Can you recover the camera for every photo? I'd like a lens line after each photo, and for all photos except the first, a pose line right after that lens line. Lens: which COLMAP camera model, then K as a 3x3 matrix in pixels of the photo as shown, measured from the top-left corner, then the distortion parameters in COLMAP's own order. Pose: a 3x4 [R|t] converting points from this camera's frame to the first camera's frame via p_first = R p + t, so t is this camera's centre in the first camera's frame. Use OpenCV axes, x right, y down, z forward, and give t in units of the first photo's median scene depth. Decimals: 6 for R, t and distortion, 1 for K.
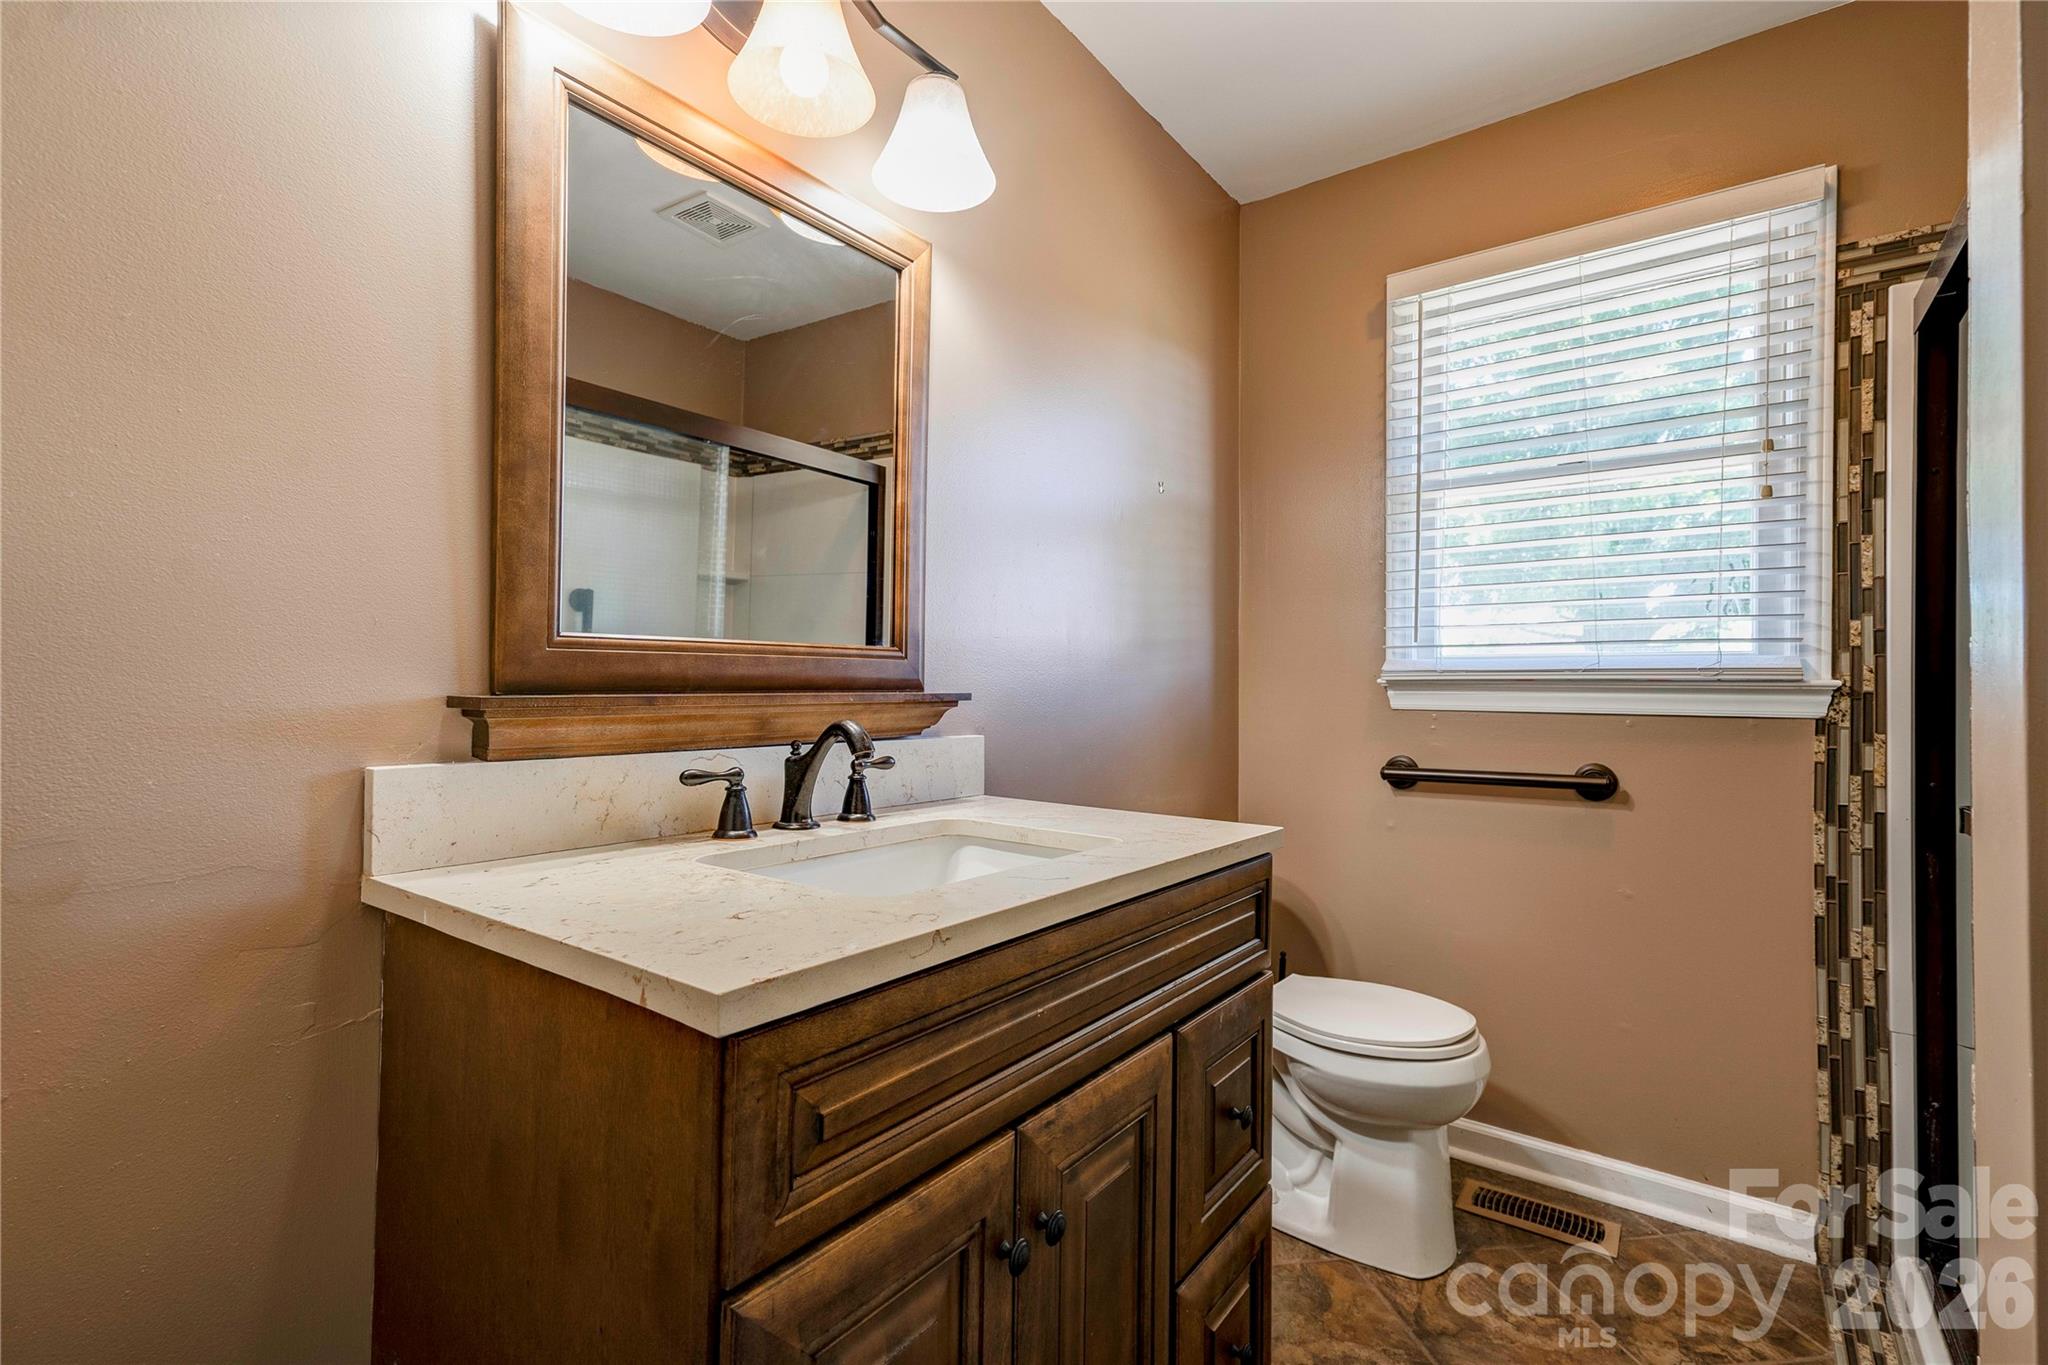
lens RADIAL K [[940.2, 0, 1012.0], [0, 940.2, 688.3], [0, 0, 1]] dist [-0.004464, 0.010992]
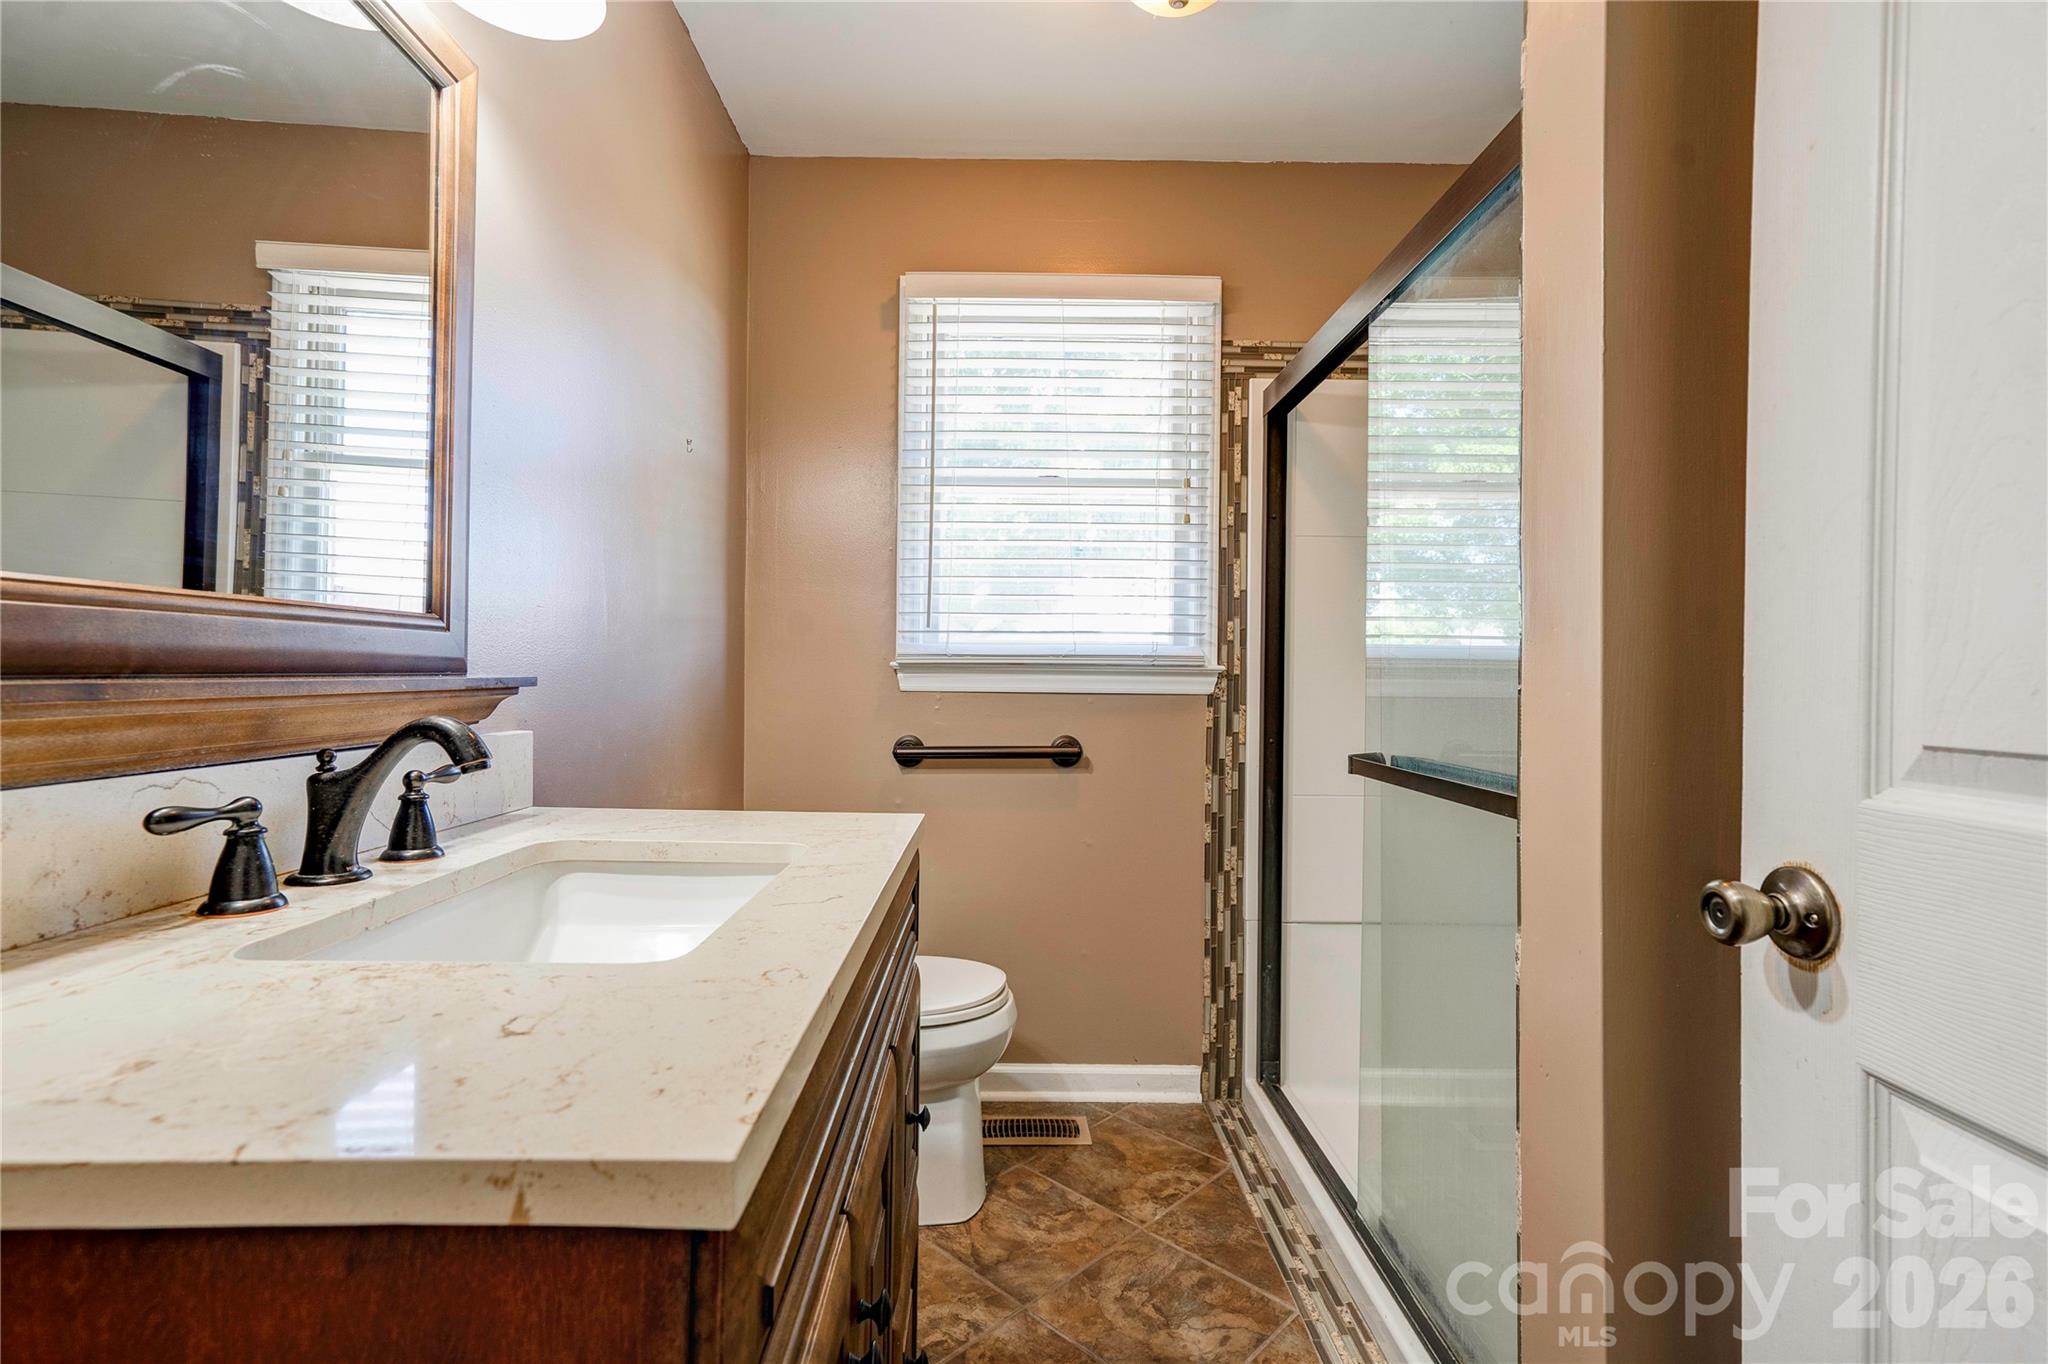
lens RADIAL K [[940.2, 0, 1022.2], [0, 940.2, 685.8], [0, 0, 1]] dist [-0.004464, 0.010992]
pose [[0.789849, -0.007403, 0.613256, -0.165882], [-0.002950, 0.999870, 0.015869, -0.000628], [-0.613294, -0.014343, 0.789725, 0.119055]]
